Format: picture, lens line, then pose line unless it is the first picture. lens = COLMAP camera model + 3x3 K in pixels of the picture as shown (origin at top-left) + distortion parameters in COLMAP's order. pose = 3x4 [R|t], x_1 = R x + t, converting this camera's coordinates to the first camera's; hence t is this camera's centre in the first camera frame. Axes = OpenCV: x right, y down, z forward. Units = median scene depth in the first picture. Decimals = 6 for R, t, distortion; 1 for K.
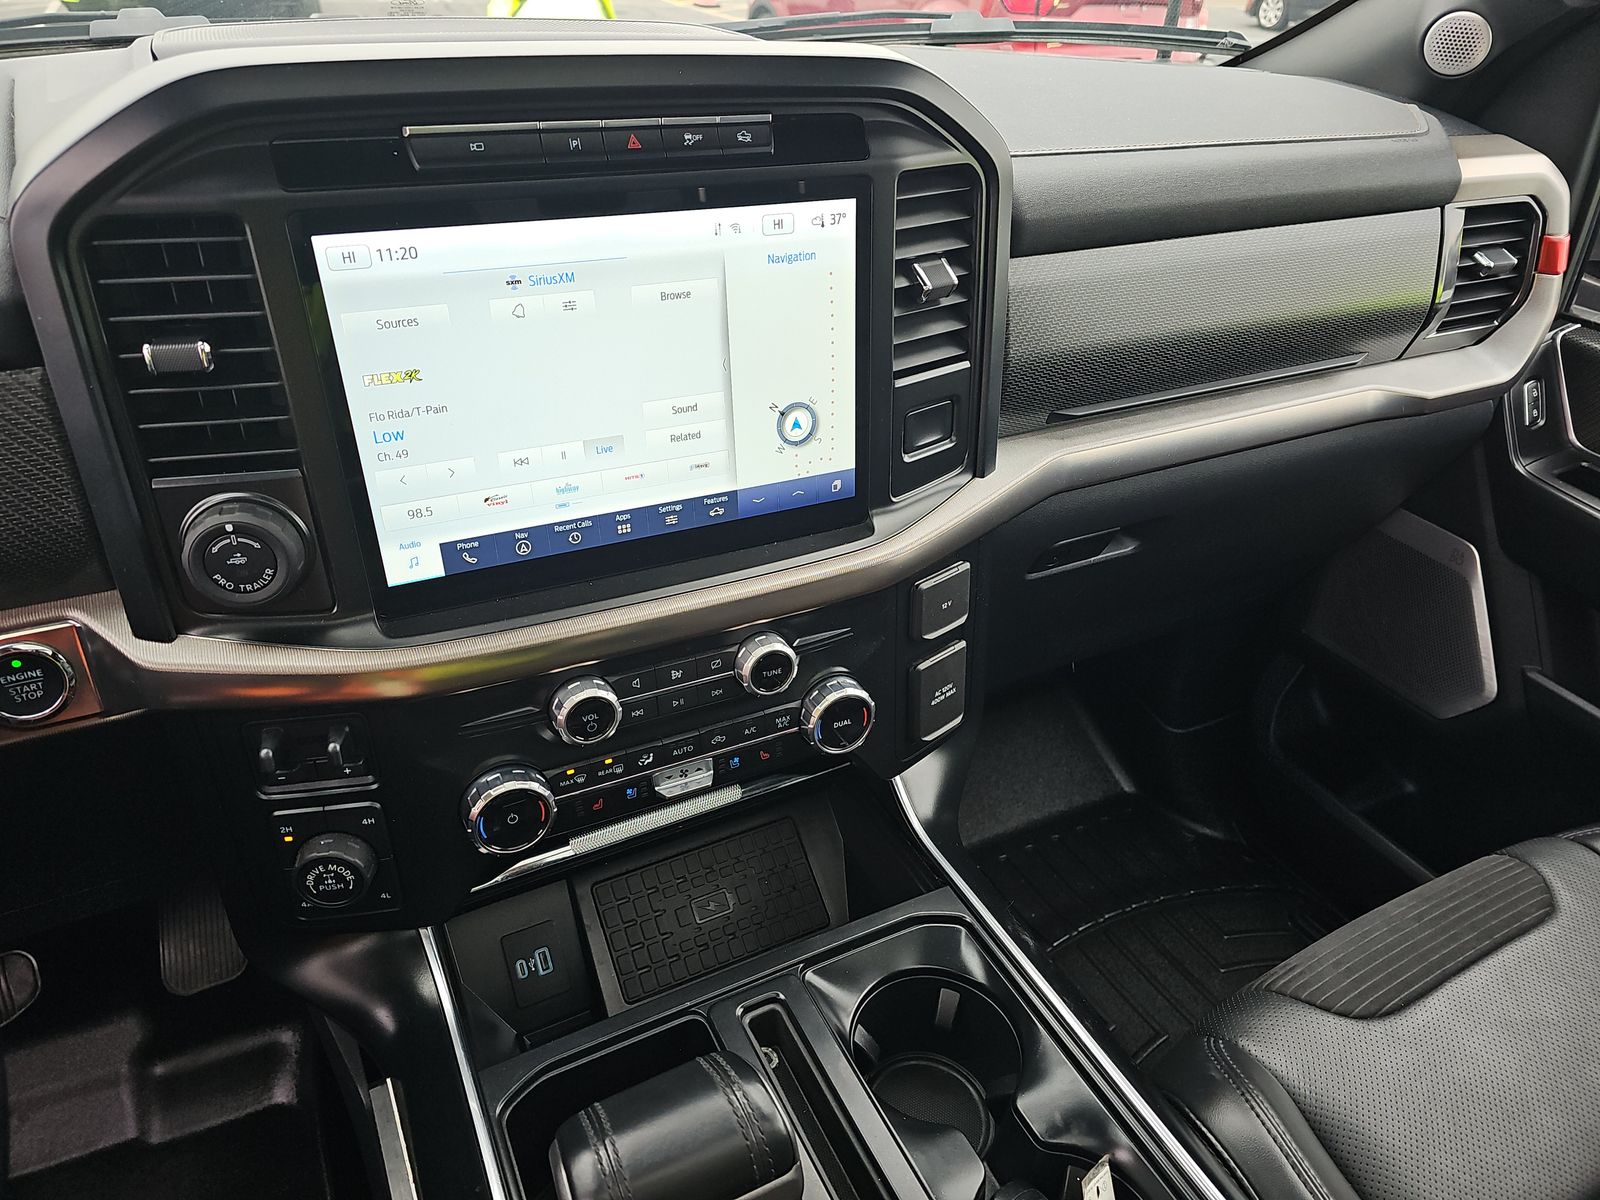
lens RADIAL K [[1057.1, 0, 800.0], [0, 1057.1, 600.0], [0, 0, 1]] dist [0.001522, -0.000933]
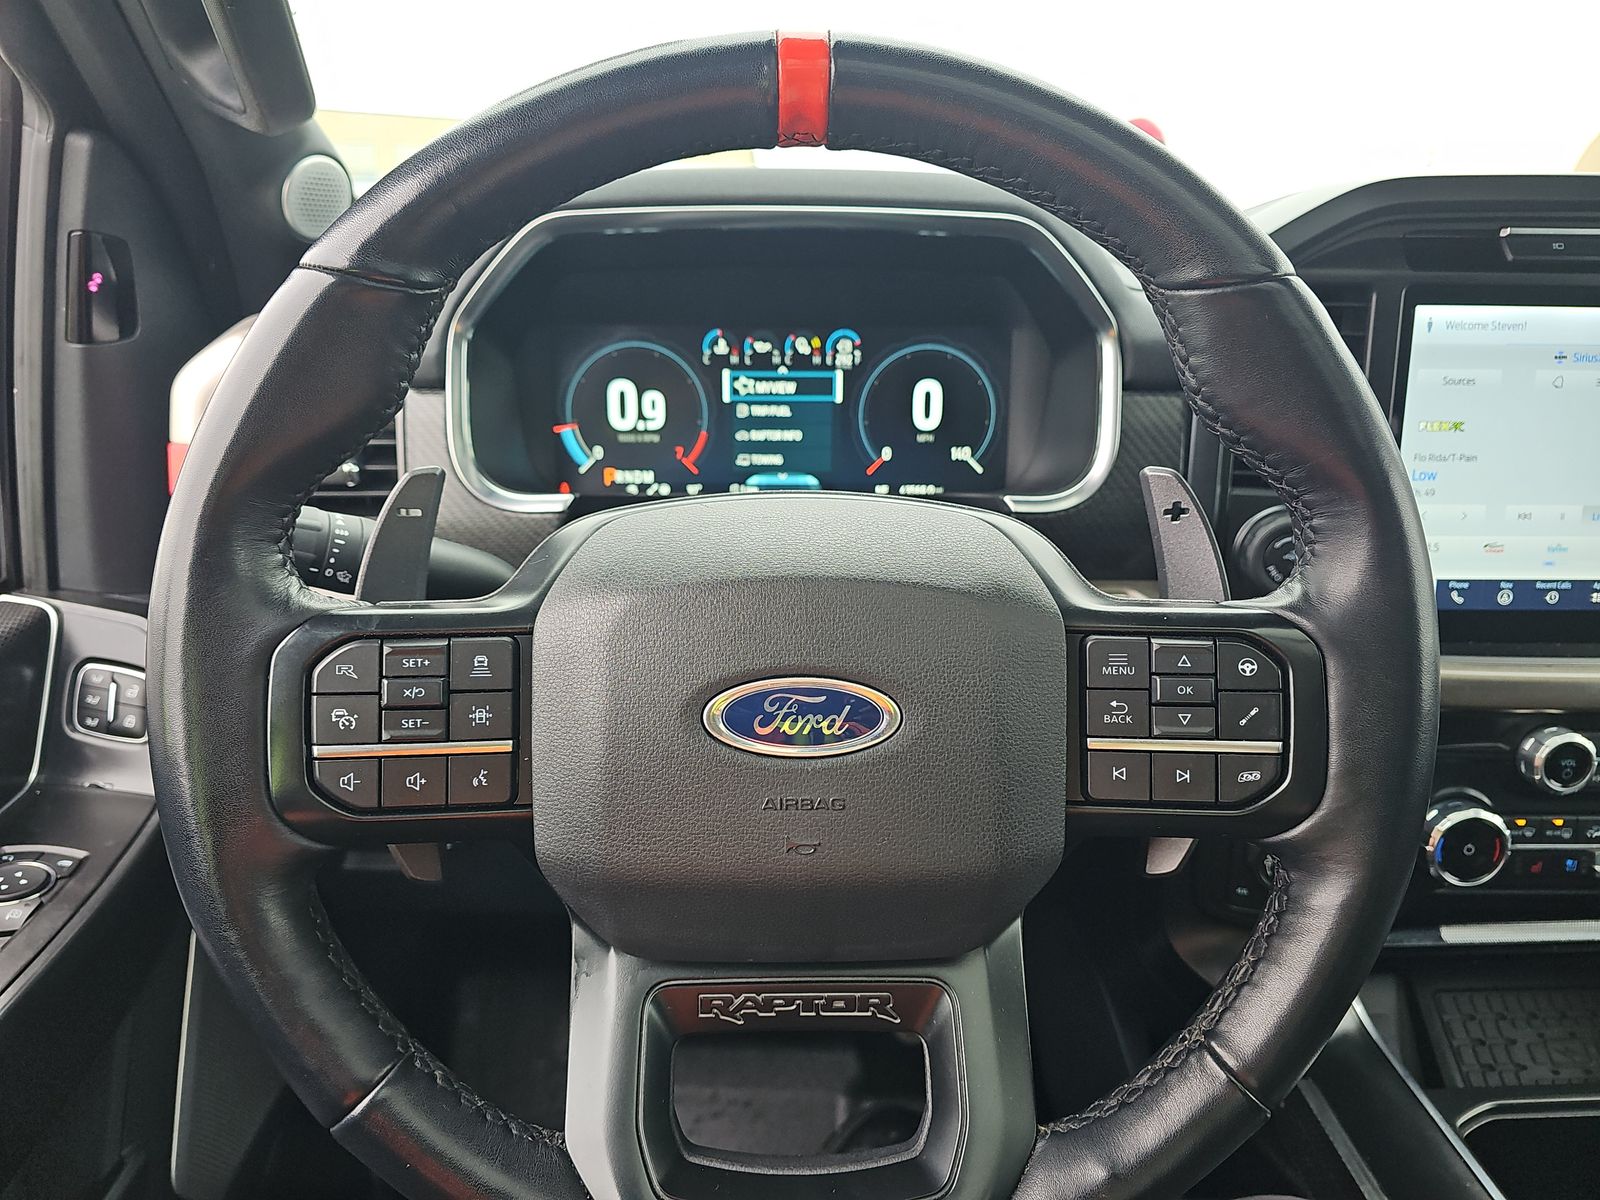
lens RADIAL K [[1057.1, 0, 800.0], [0, 1057.1, 600.0], [0, 0, 1]] dist [0.001522, -0.000933]
pose [[0.909058, 0.098688, -0.404814, -0.483682], [-0.205399, 0.951437, -0.229300, 0.354857], [0.362526, 0.291595, 0.885182, -0.229768]]
